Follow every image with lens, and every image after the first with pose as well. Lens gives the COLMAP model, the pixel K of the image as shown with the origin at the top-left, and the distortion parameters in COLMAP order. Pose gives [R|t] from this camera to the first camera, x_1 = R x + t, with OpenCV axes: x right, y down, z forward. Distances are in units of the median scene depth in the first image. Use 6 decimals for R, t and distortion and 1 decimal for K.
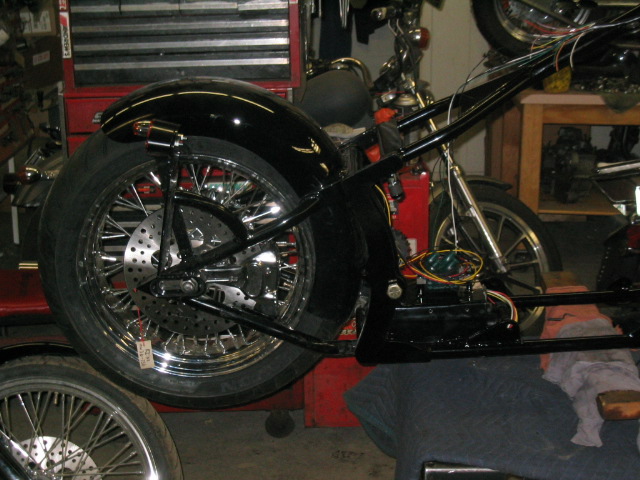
lens RADIAL K [[1104.6, 0, 316.9], [0, 1104.6, 243.0], [0, 0, 1]] dist [-0.061317, 0.000000]
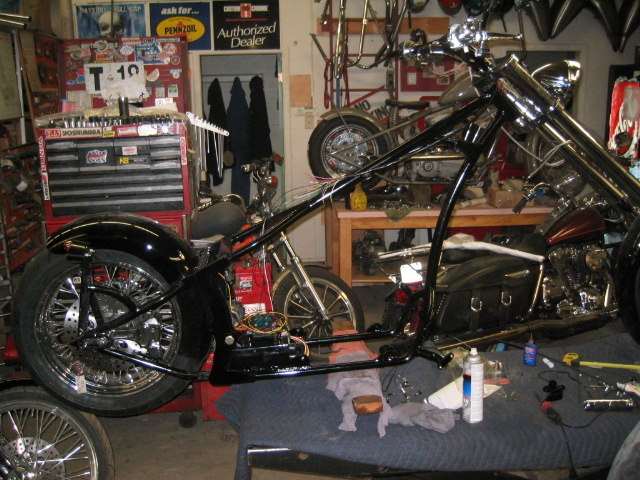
lens RADIAL K [[654.4, 0, 319.3], [0, 654.4, 237.8], [0, 0, 1]] dist [-0.067552, 0.000000]
pose [[0.995299, -0.028963, 0.092413, 0.115149], [0.037087, 0.995479, -0.087442, -0.017084], [-0.089463, 0.090458, 0.991874, 0.016008]]
